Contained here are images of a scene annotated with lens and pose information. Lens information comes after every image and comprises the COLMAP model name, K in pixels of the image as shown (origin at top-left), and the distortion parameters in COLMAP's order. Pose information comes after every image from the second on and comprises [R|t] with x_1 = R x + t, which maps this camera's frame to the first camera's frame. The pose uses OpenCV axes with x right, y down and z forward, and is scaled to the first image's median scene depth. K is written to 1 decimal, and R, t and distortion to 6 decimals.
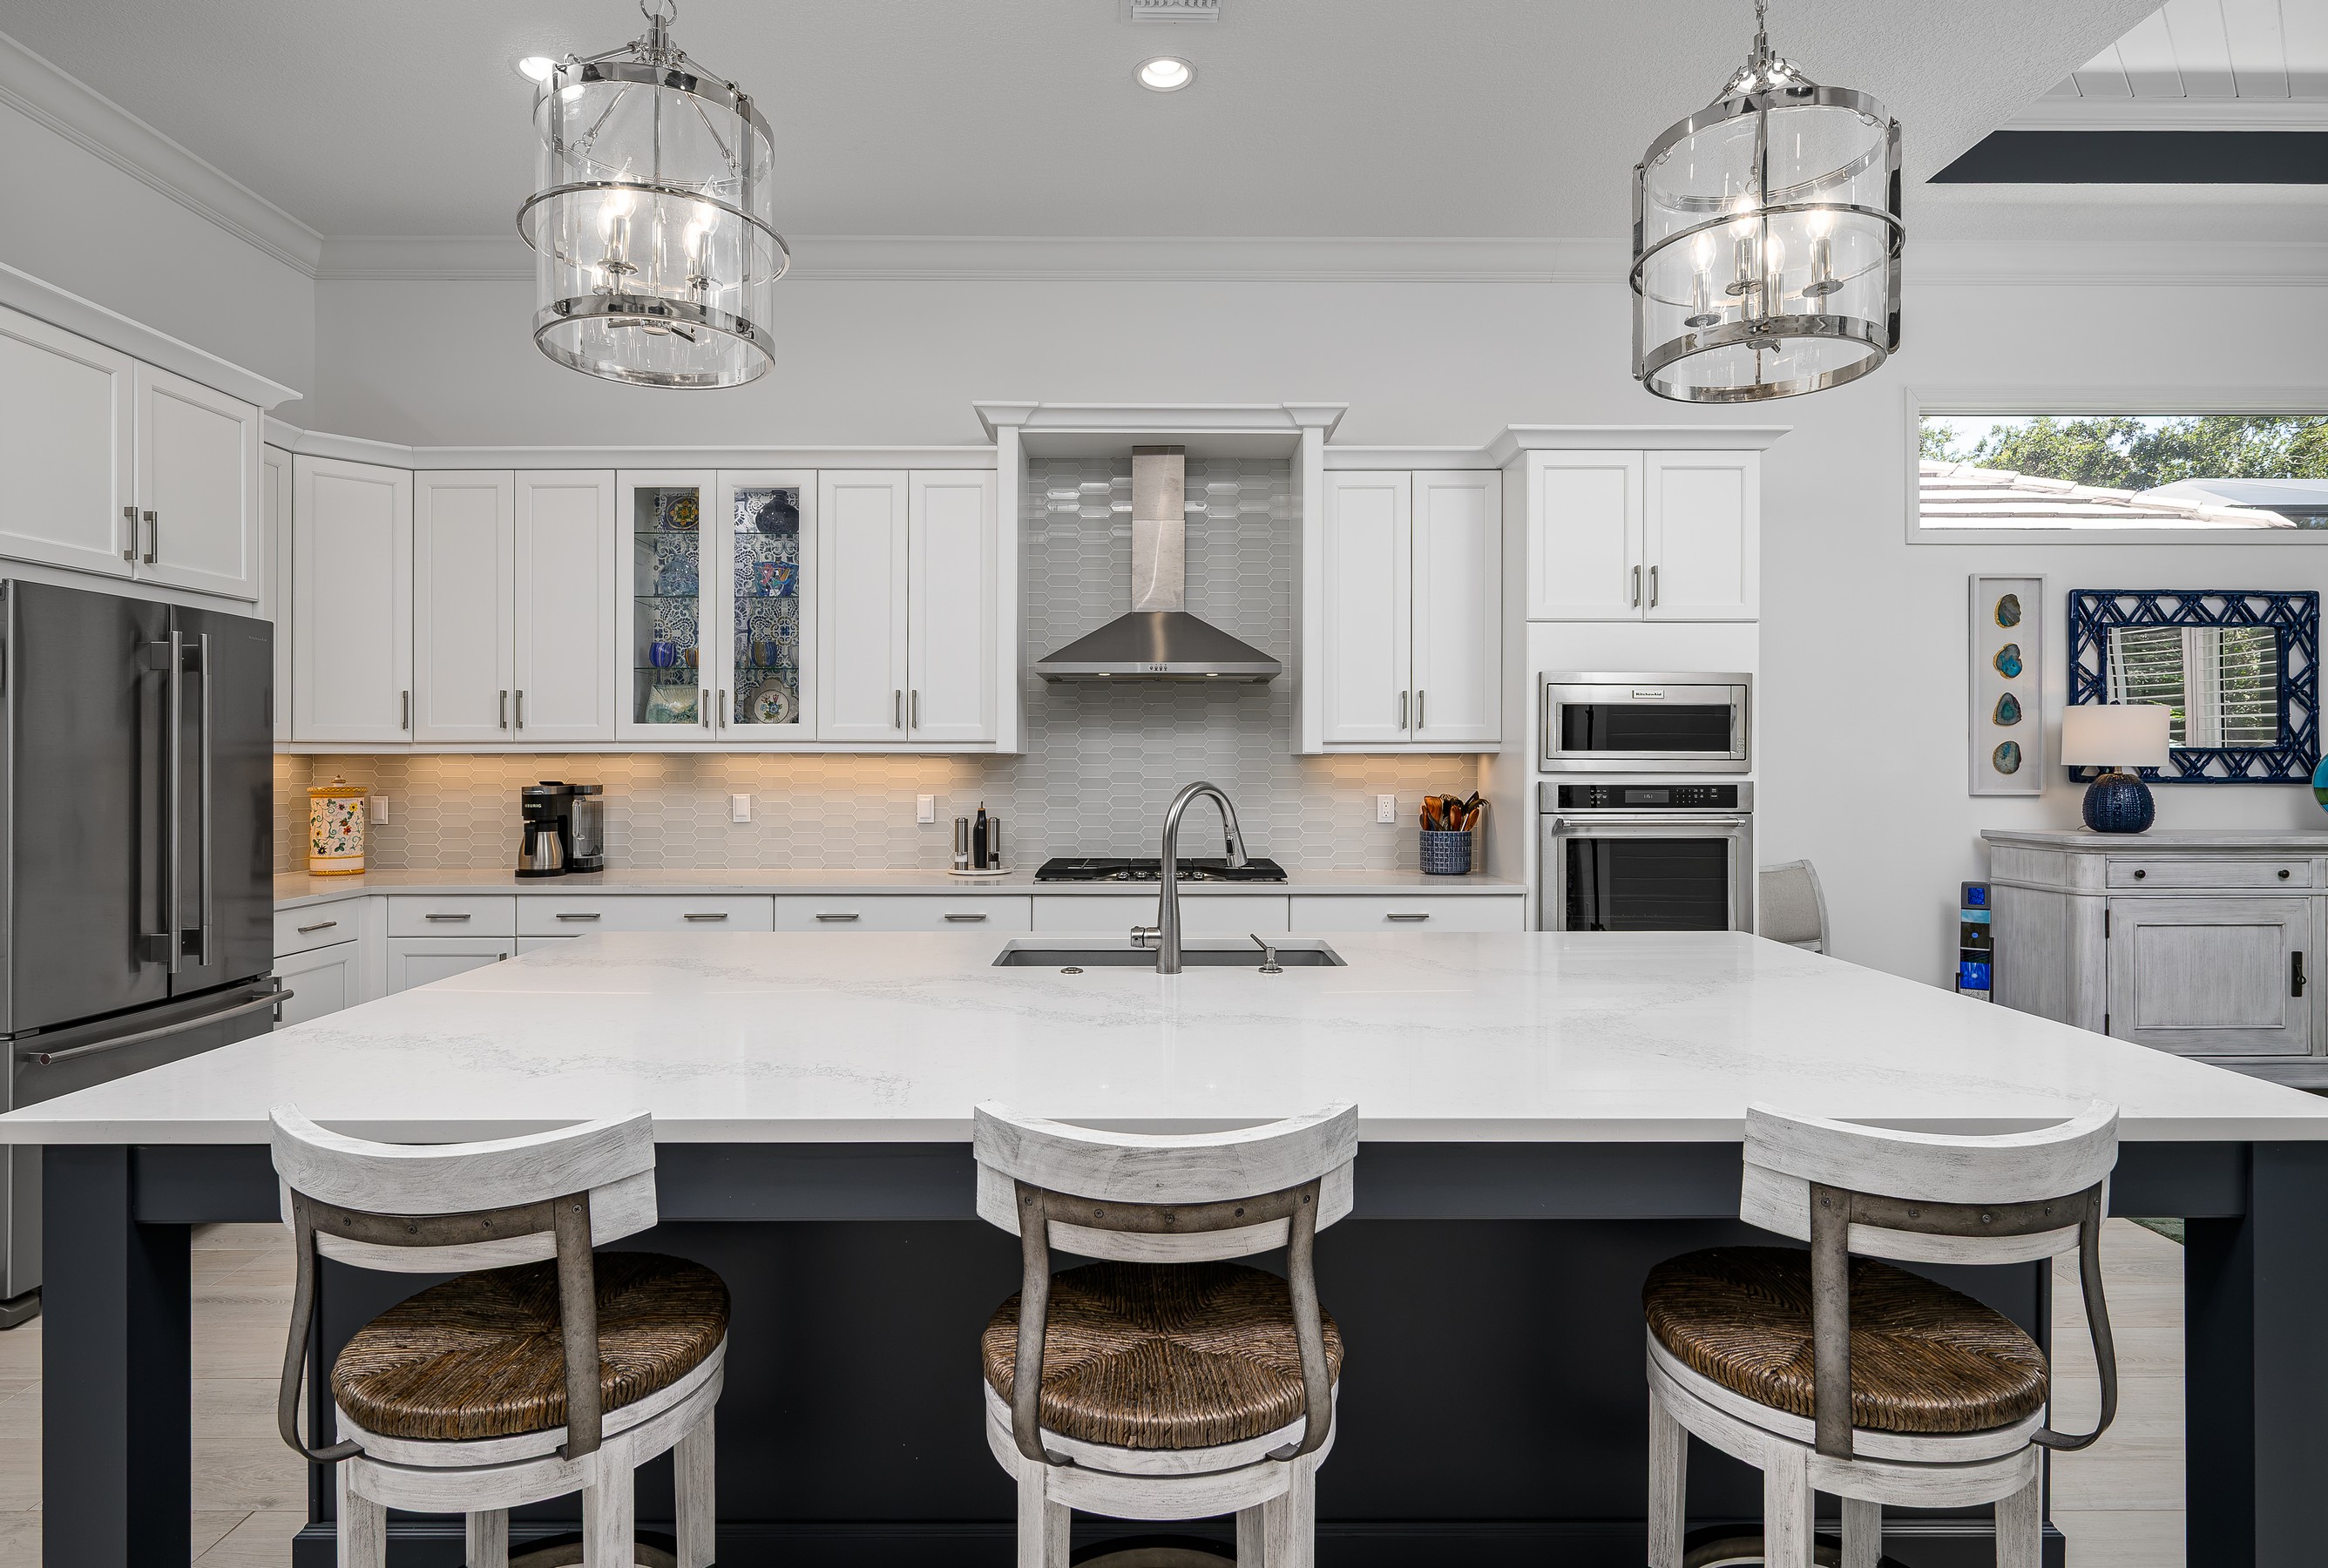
lens RADIAL K [[1240.2, 0, 1164.0], [0, 1240.2, 784.0], [0, 0, 1]] dist [-0.001969, -0.000788]
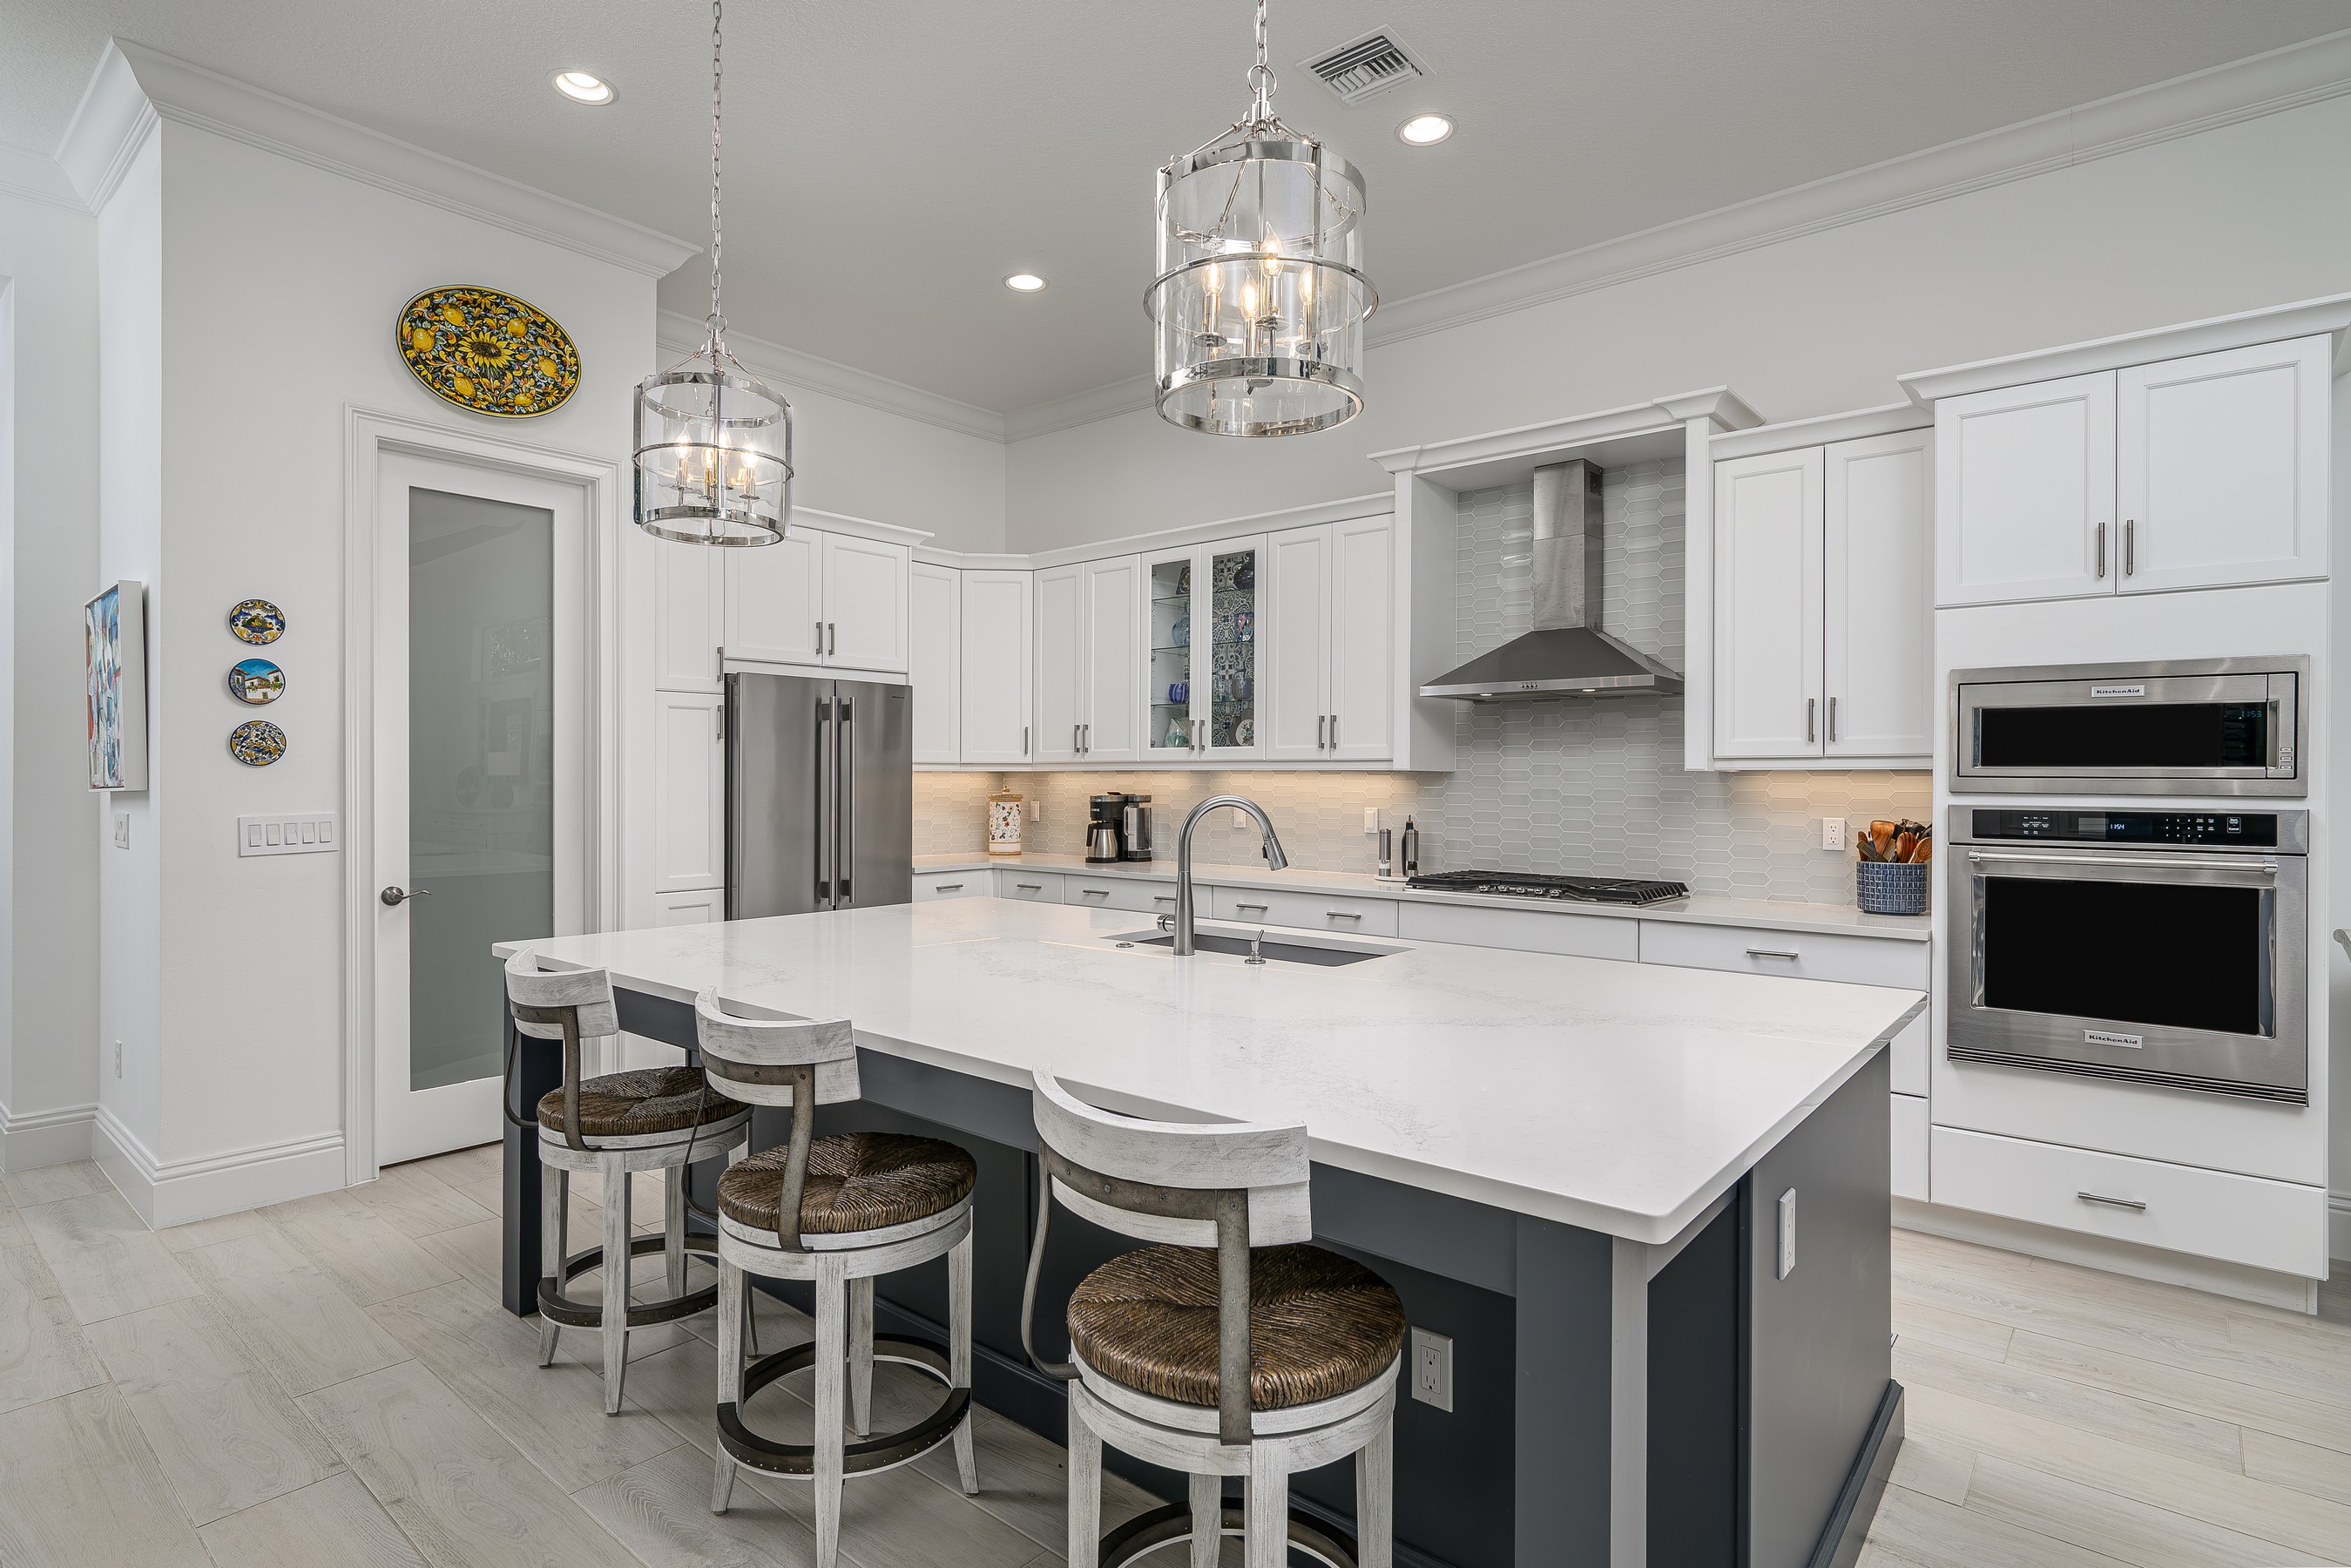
lens RADIAL K [[1223.1, 0, 1175.5], [0, 1223.1, 784.0], [0, 0, 1]] dist [0.004380, -0.000493]
pose [[0.753690, 0.006501, -0.657198, 0.427712], [-0.014927, 0.999862, -0.007228, -0.002064], [0.657060, 0.015258, 0.753684, 0.059350]]
